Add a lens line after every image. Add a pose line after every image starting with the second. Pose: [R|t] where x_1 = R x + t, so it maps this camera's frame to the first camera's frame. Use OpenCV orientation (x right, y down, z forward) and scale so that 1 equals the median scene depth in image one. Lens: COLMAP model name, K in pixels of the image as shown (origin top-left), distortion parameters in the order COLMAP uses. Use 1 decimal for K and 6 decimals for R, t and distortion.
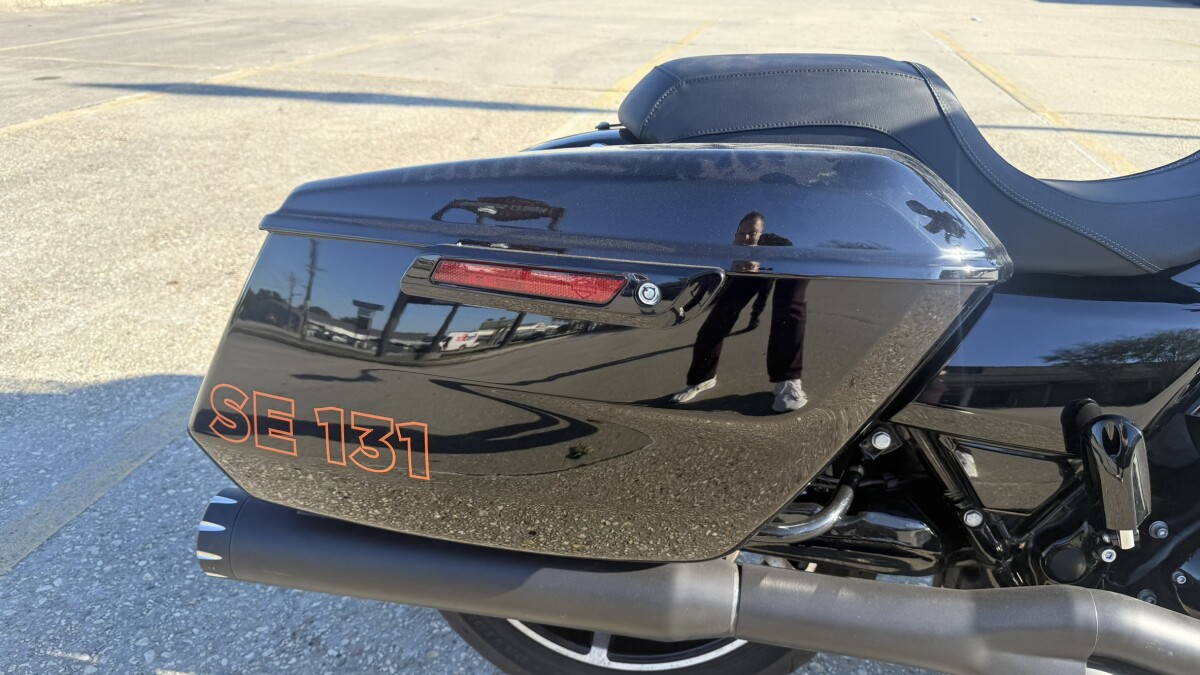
lens RADIAL K [[855.6, 0, 600.0], [0, 855.6, 337.5], [0, 0, 1]] dist [0.067704, -0.094495]
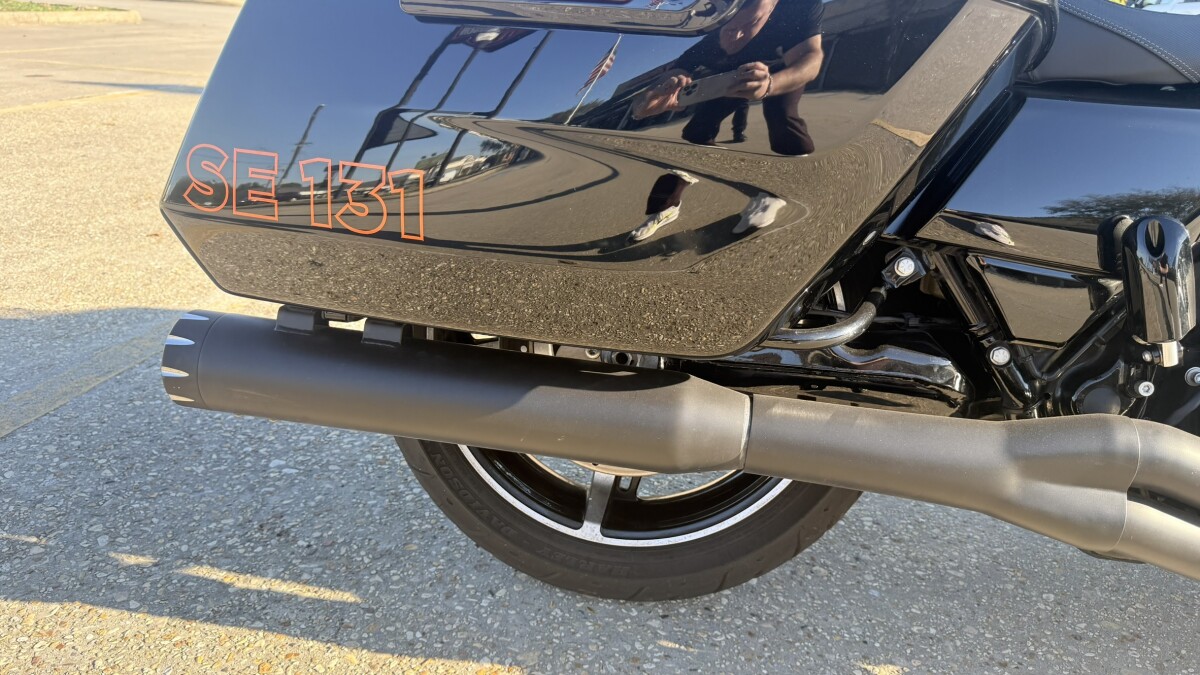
lens RADIAL K [[859.8, 0, 600.0], [0, 859.8, 337.5], [0, 0, 1]] dist [0.068559, -0.093546]
pose [[0.999303, 0.033356, 0.016749, -0.010909], [-0.032354, 0.997856, -0.056898, 0.159584], [-0.018611, 0.056316, 0.998239, 0.042702]]
